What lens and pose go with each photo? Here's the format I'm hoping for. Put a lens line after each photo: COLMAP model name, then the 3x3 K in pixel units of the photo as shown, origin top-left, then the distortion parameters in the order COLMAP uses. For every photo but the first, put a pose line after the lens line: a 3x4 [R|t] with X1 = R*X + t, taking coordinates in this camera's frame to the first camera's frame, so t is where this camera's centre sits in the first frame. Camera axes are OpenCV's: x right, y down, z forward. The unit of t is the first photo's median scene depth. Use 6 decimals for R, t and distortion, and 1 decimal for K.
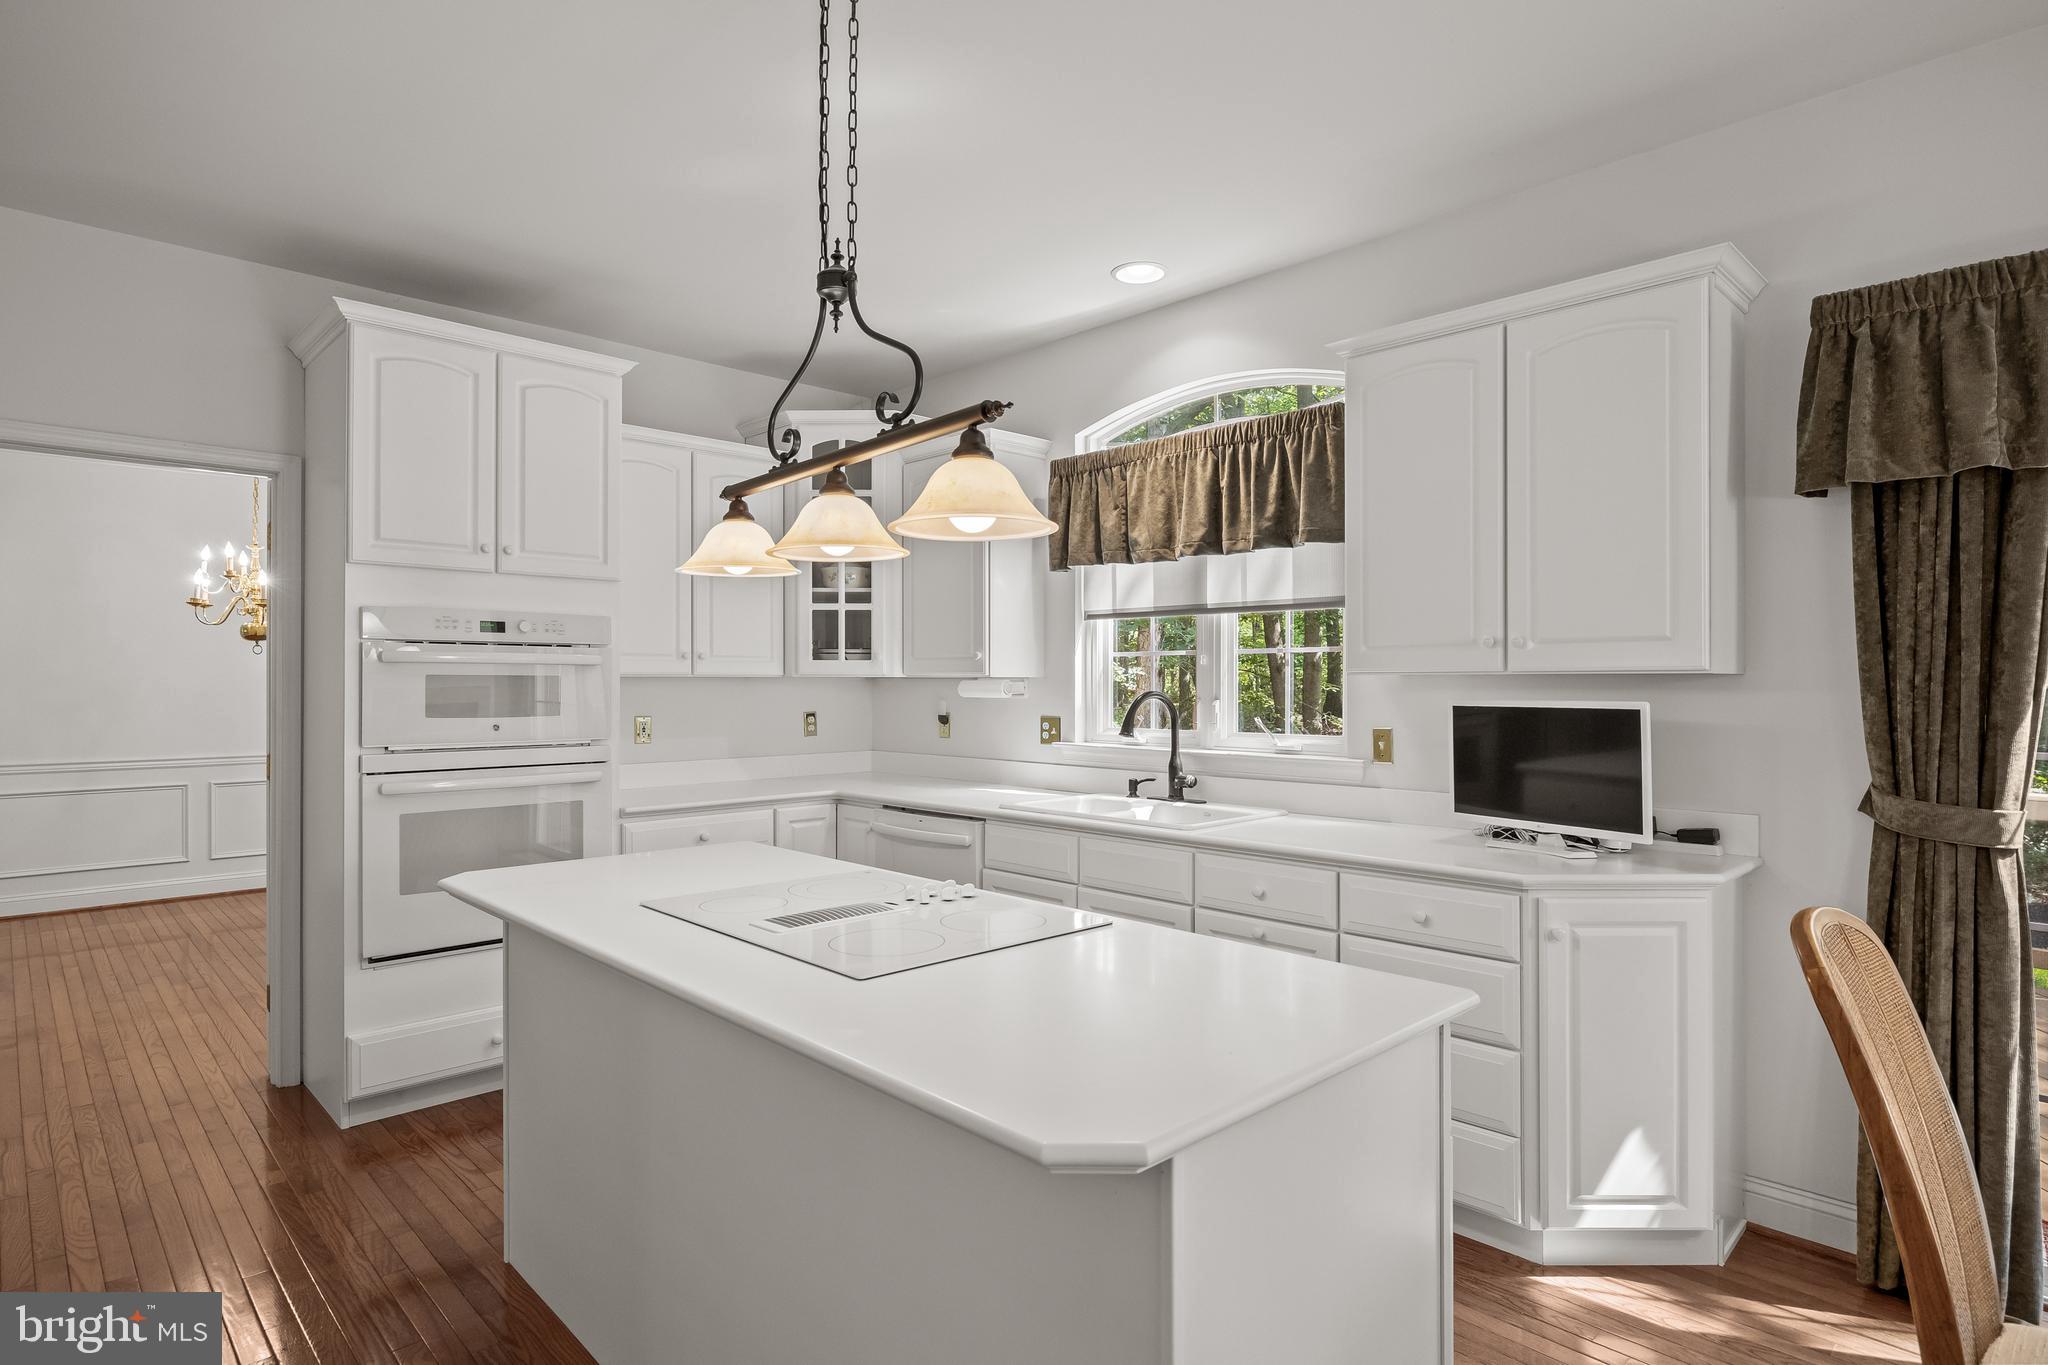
lens RADIAL K [[1064.0, 0, 1042.3], [0, 1064.0, 684.2], [0, 0, 1]] dist [-0.006083, -0.002812]
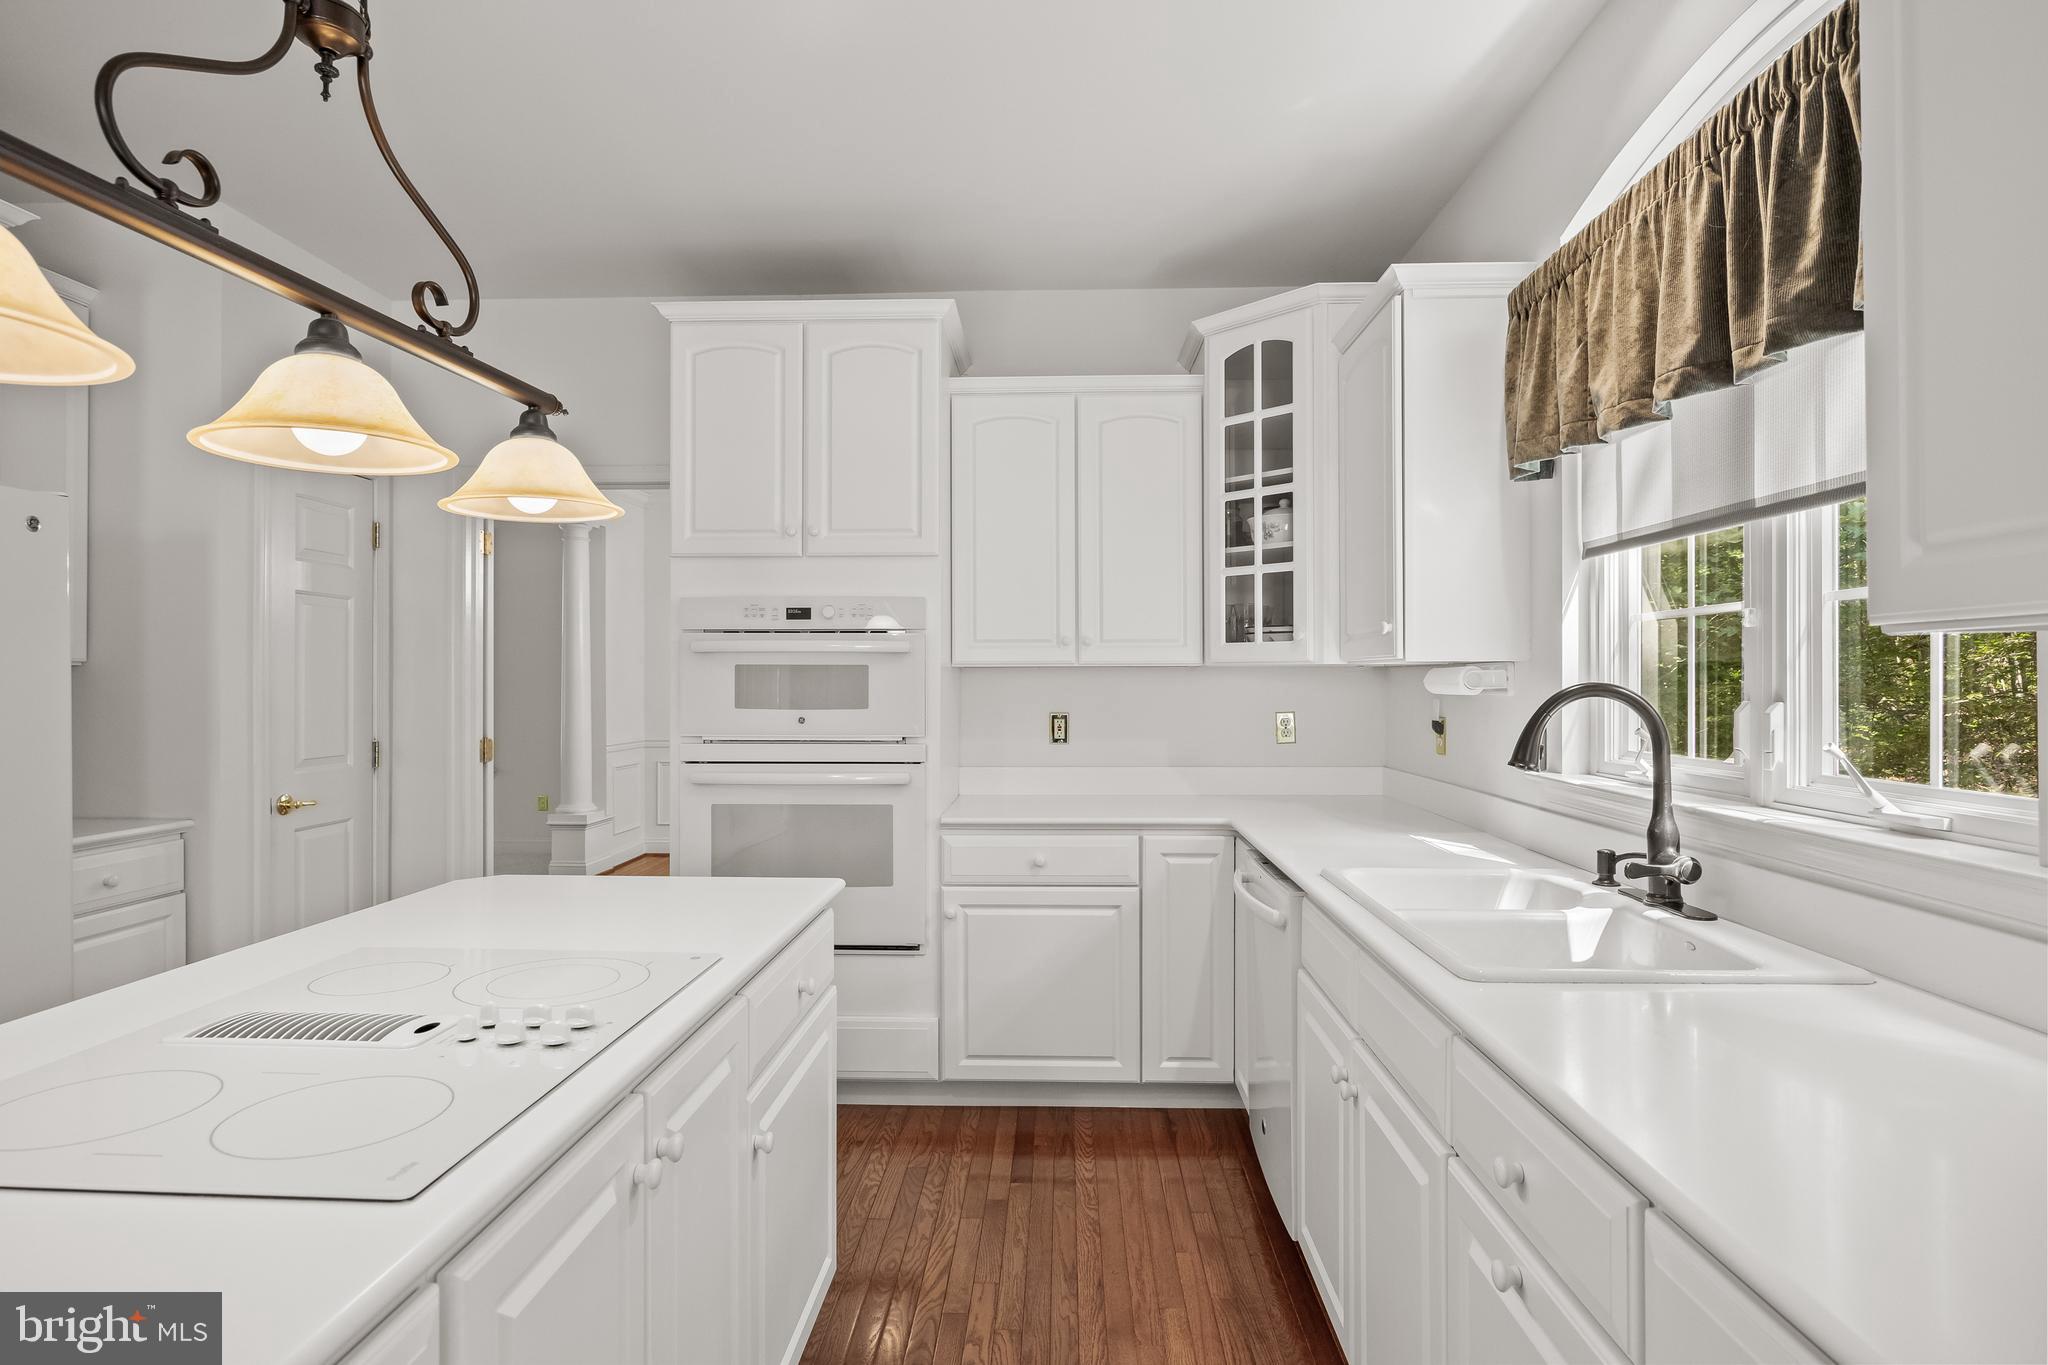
lens RADIAL K [[1064.0, 0, 1030.2], [0, 1064.0, 682.0], [0, 0, 1]] dist [-0.006083, -0.002812]
pose [[0.692598, -0.000013, -0.721324, 0.281192], [-0.000183, 1.000000, -0.000194, 0.006207], [0.721324, 0.000266, 0.692598, 0.454416]]
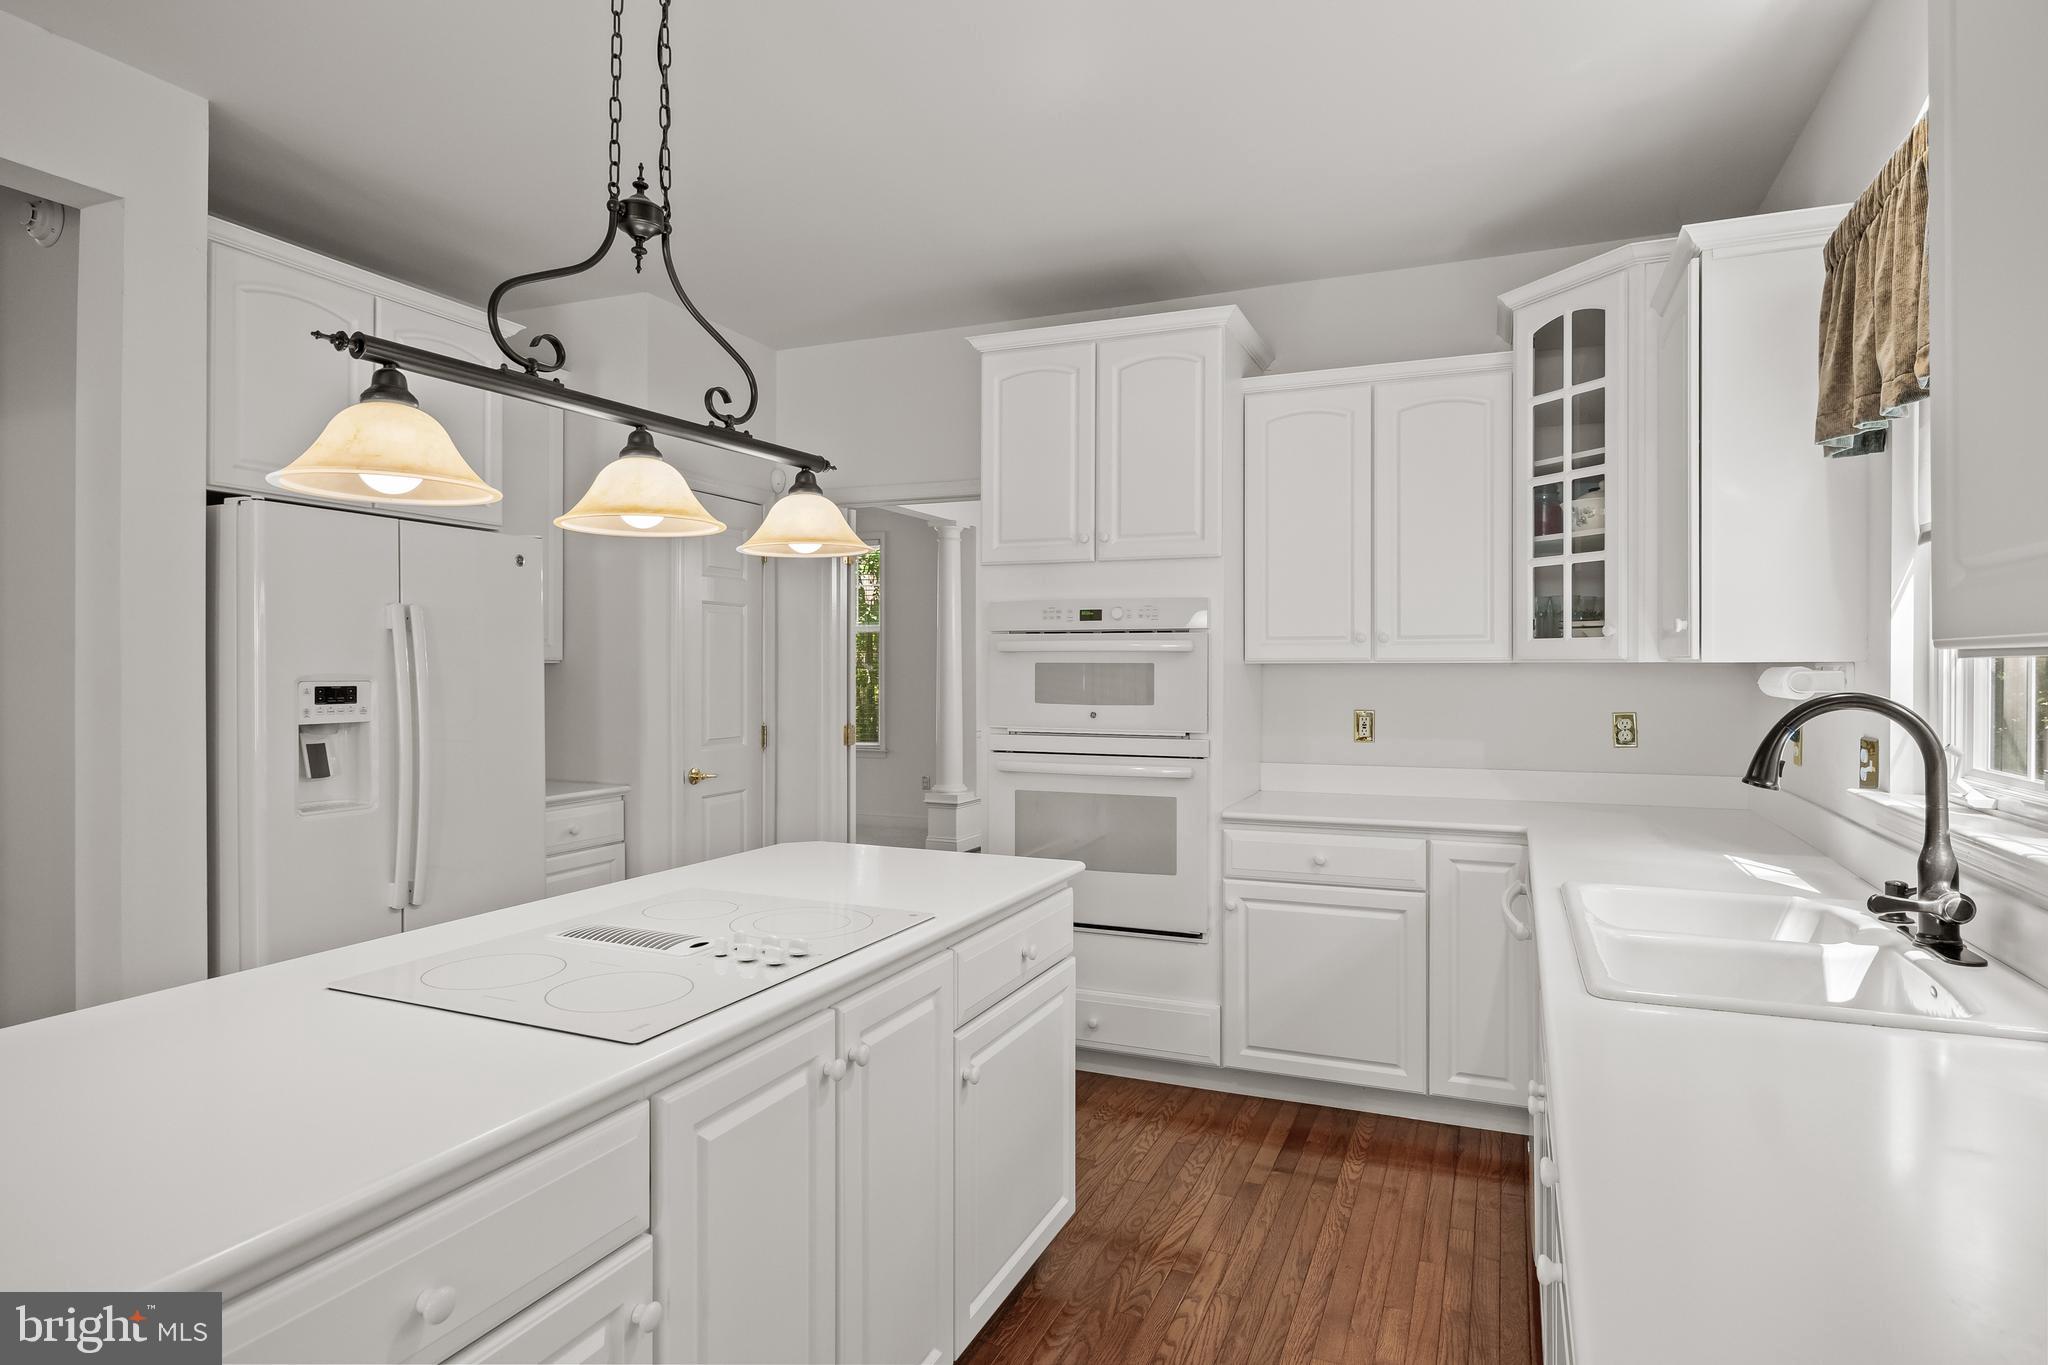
lens RADIAL K [[1117.0, 0, 1037.6], [0, 1117.0, 676.1], [0, 0, 1]] dist [-0.006662, -0.003732]
pose [[0.394286, 0.008130, -0.918952, 0.402748], [-0.001252, 0.999965, 0.008309, -0.004469], [0.918987, -0.002126, 0.394282, 0.491804]]
